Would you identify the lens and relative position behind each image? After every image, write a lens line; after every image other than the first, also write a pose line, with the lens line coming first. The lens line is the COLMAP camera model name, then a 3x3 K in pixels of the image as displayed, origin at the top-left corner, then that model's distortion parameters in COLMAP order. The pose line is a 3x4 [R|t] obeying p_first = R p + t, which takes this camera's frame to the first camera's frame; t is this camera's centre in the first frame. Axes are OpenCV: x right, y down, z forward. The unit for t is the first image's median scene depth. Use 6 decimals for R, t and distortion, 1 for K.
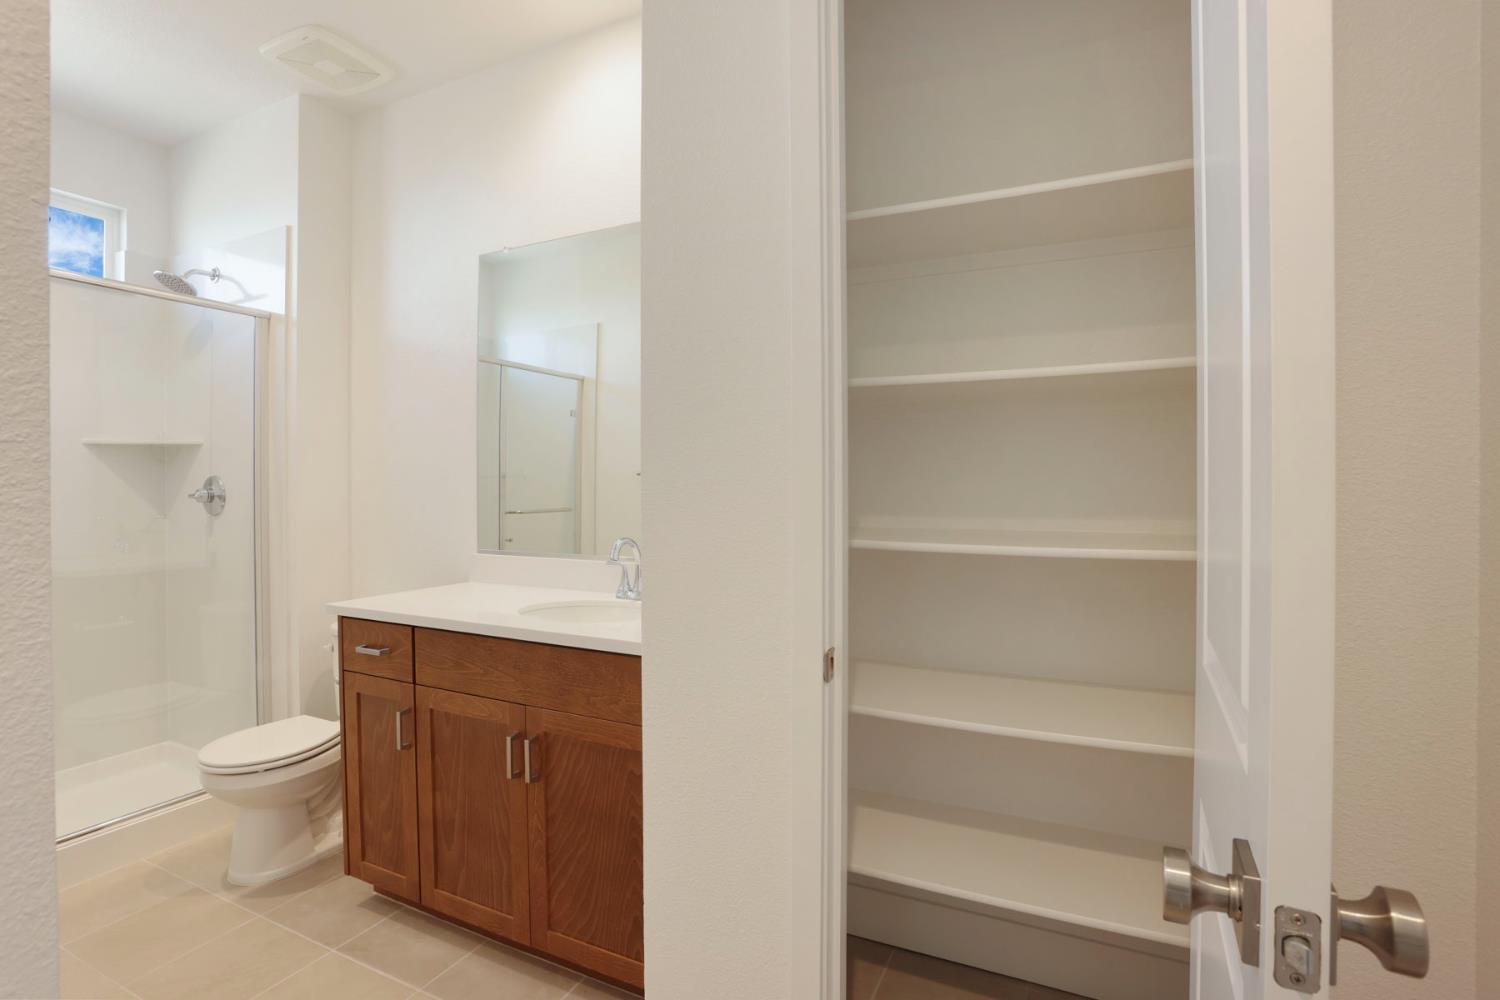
lens RADIAL K [[737.4, 0, 739.3], [0, 737.4, 487.3], [0, 0, 1]] dist [-0.057847, 0.020193]
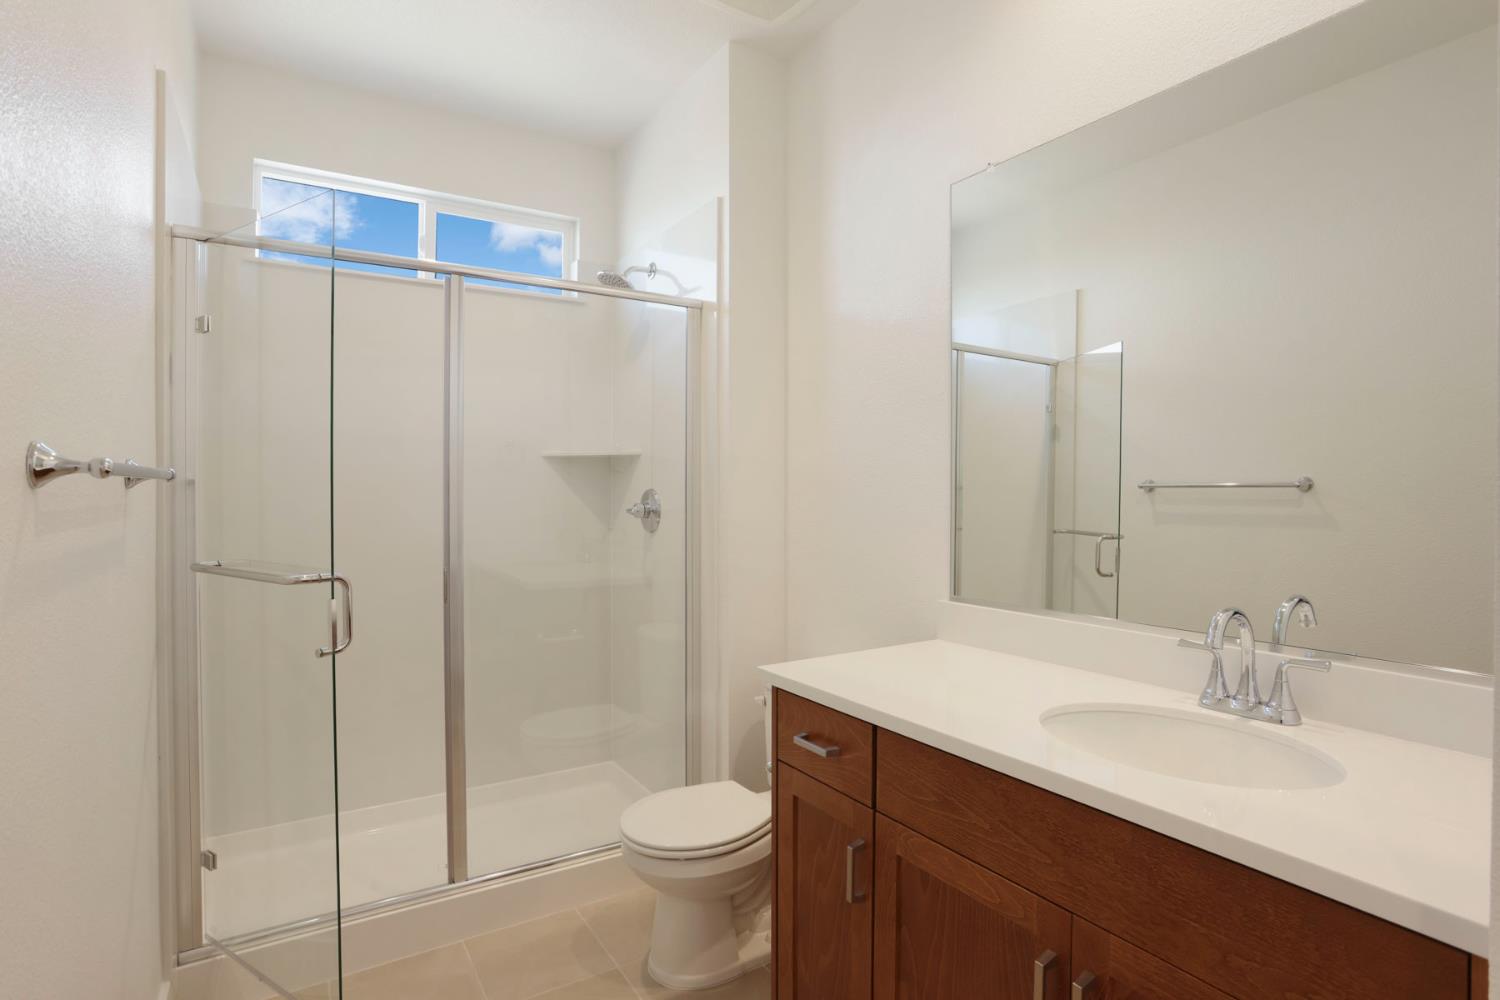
lens RADIAL K [[780.5, 0, 748.3], [0, 780.5, 499.9], [0, 0, 1]] dist [-0.048939, 0.006089]
pose [[0.860816, 0.009638, -0.508825, -0.143667], [-0.006971, 0.999950, 0.007147, -0.012411], [0.508868, -0.002605, 0.860840, 0.254315]]
